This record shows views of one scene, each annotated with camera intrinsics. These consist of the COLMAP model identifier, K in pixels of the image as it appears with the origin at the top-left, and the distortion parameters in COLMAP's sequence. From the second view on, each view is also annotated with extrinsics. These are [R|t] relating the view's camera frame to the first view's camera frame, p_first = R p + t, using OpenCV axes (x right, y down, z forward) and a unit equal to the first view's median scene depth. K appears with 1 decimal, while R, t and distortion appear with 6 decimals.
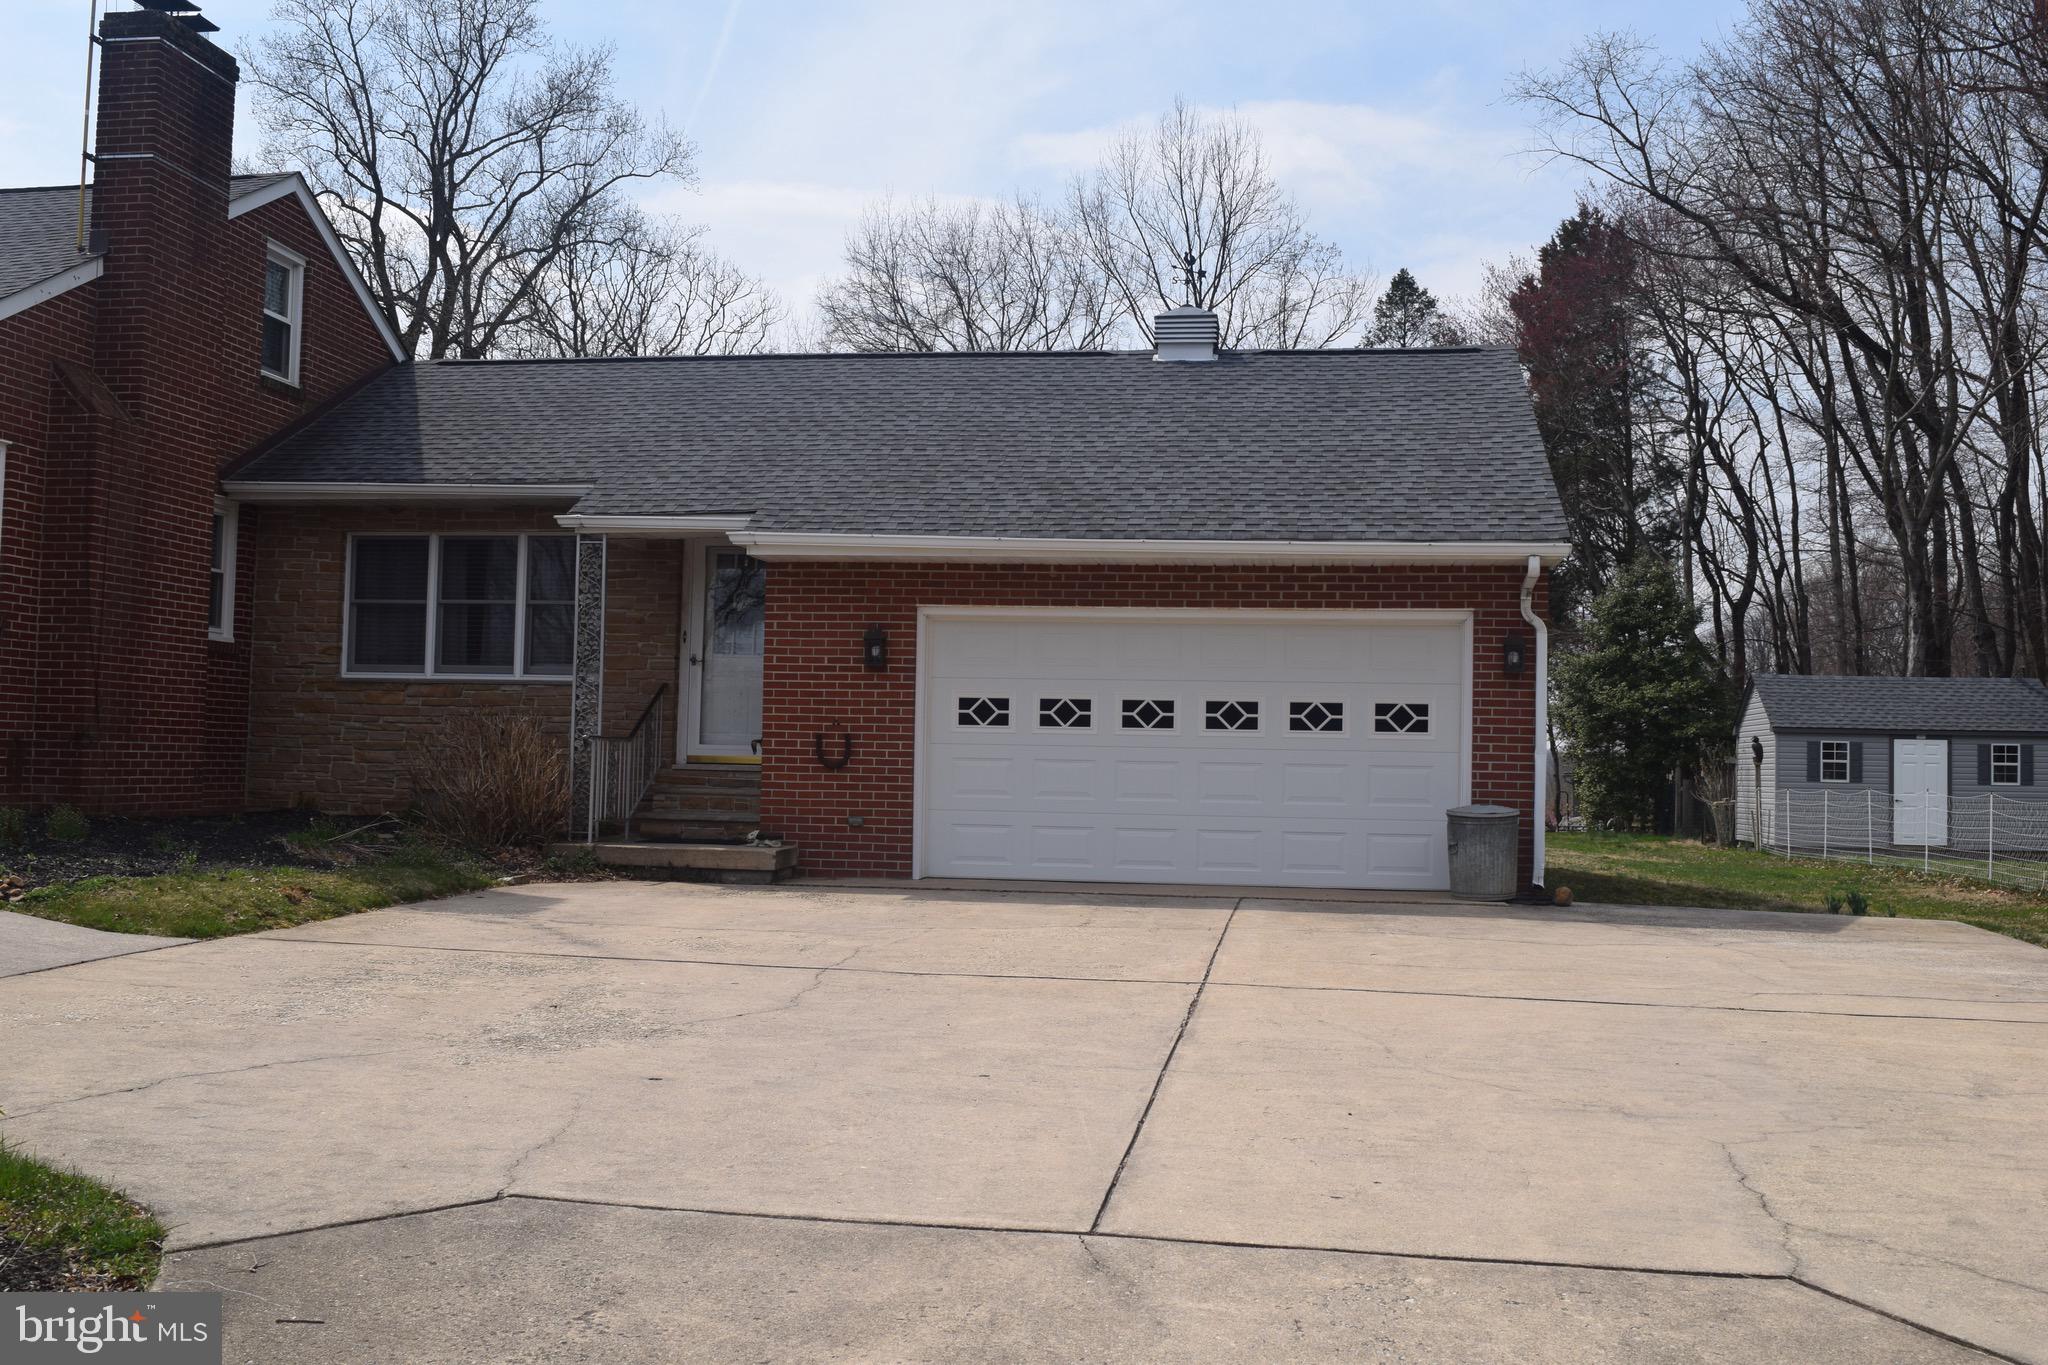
lens RADIAL K [[1974.8, 0, 1012.5], [0, 1974.8, 679.0], [0, 0, 1]] dist [-0.076158, -0.007762]
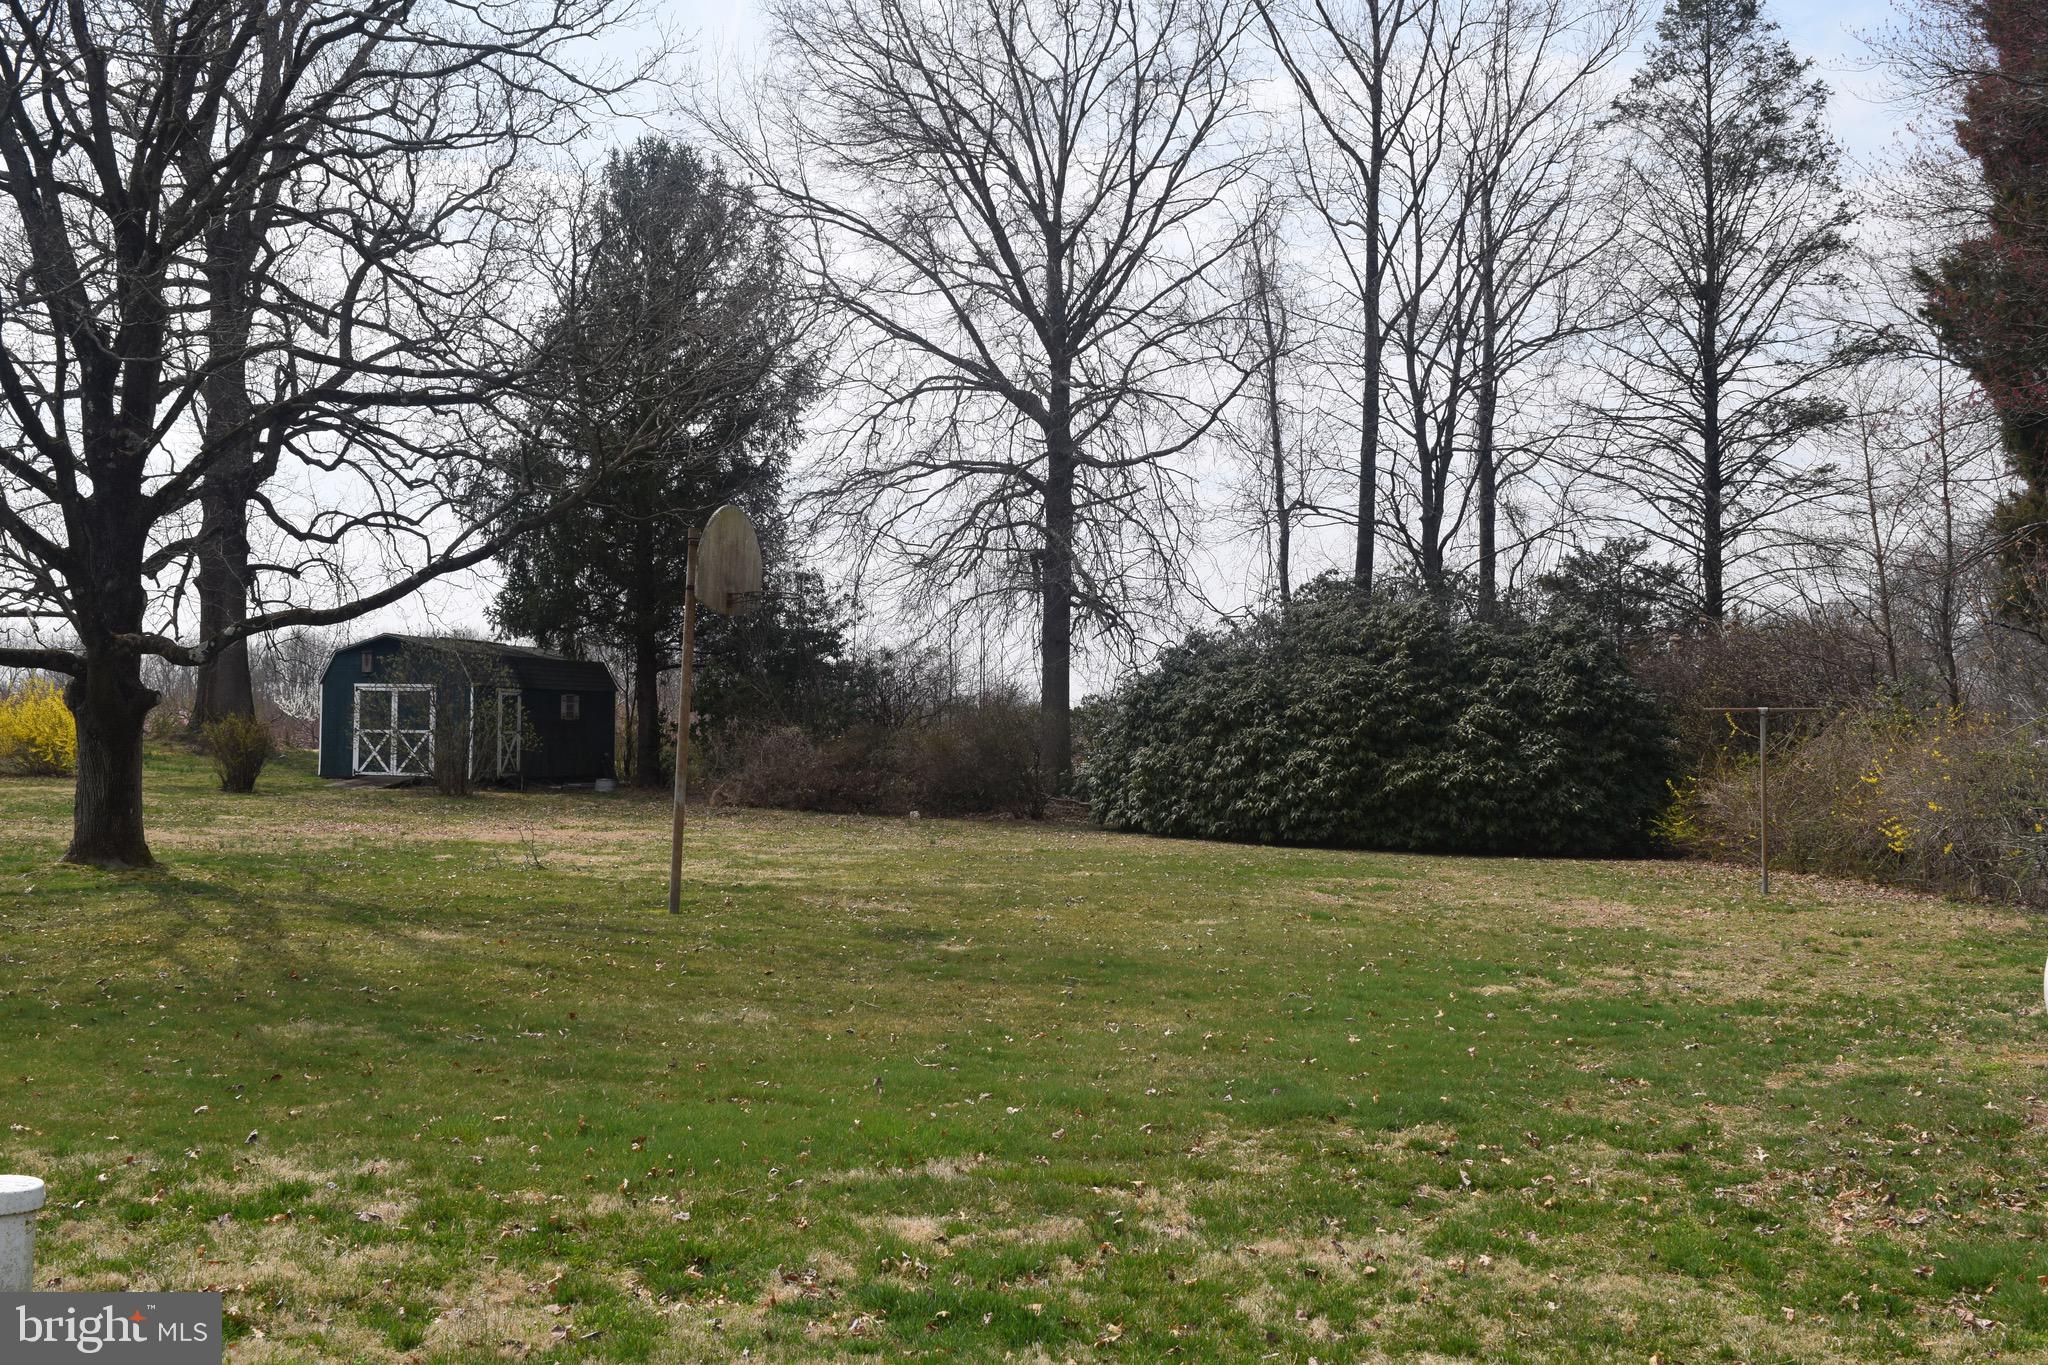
lens RADIAL K [[1974.8, 0, 1012.5], [0, 1974.8, 679.0], [0, 0, 1]] dist [-0.076158, -0.007762]
pose [[0.999003, -0.009849, -0.043552, 0.011008], [0.010263, 0.999904, 0.009290, 0.051927], [0.043457, -0.009728, 0.999008, 1.406092]]
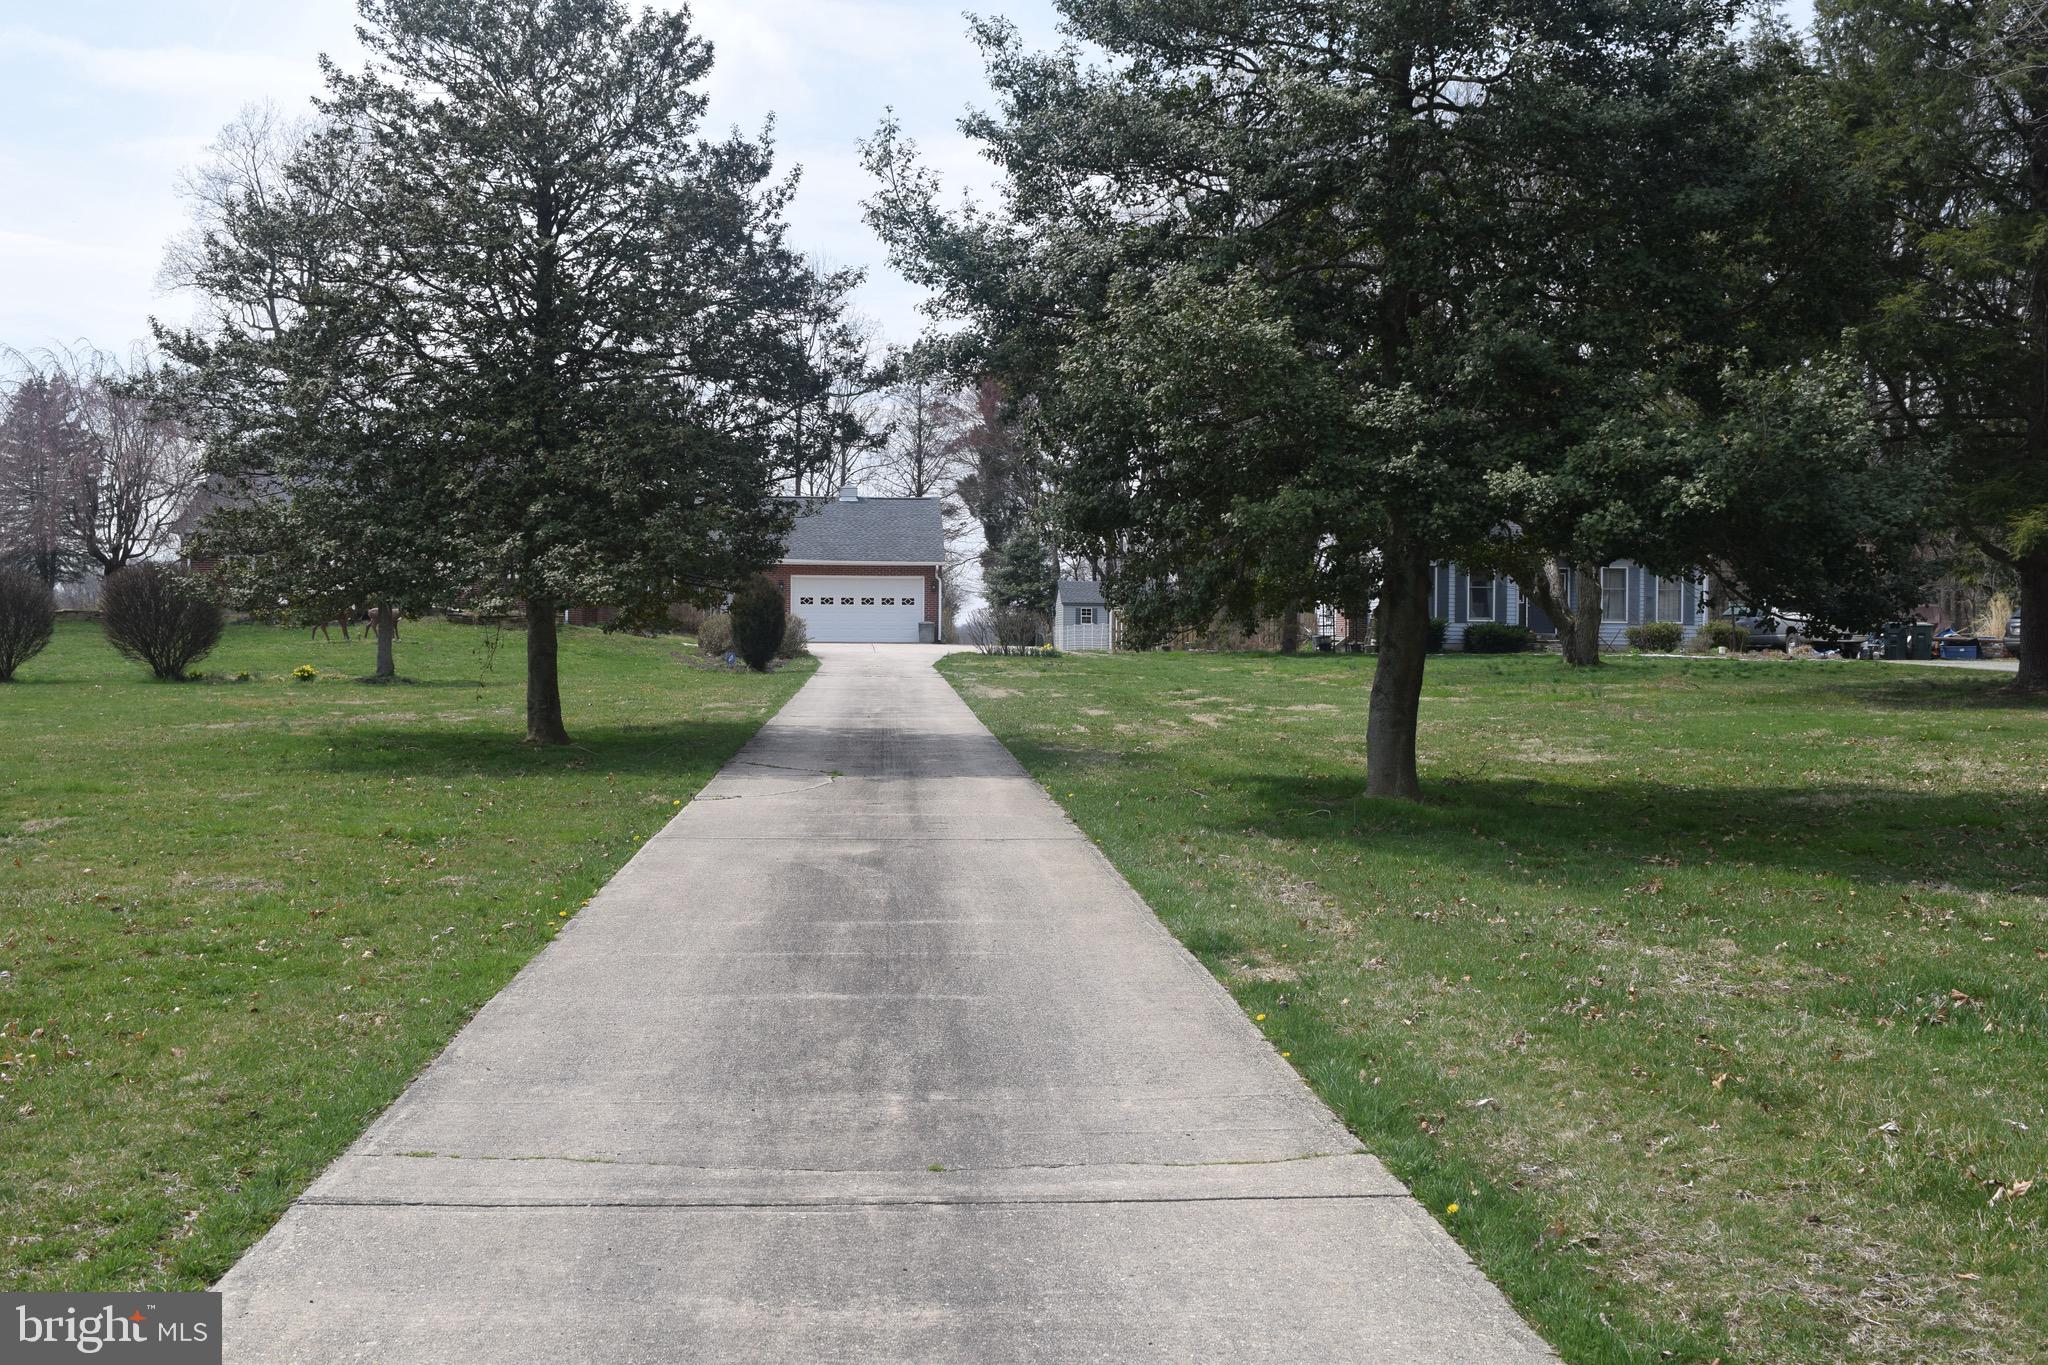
lens RADIAL K [[1974.8, 0, 1012.5], [0, 1974.8, 679.0], [0, 0, 1]] dist [-0.076158, -0.007762]
pose [[0.972266, -0.017732, 0.233206, -0.498636], [0.003336, 0.998072, 0.061979, -0.065951], [-0.233856, -0.059482, 0.970450, -2.751329]]
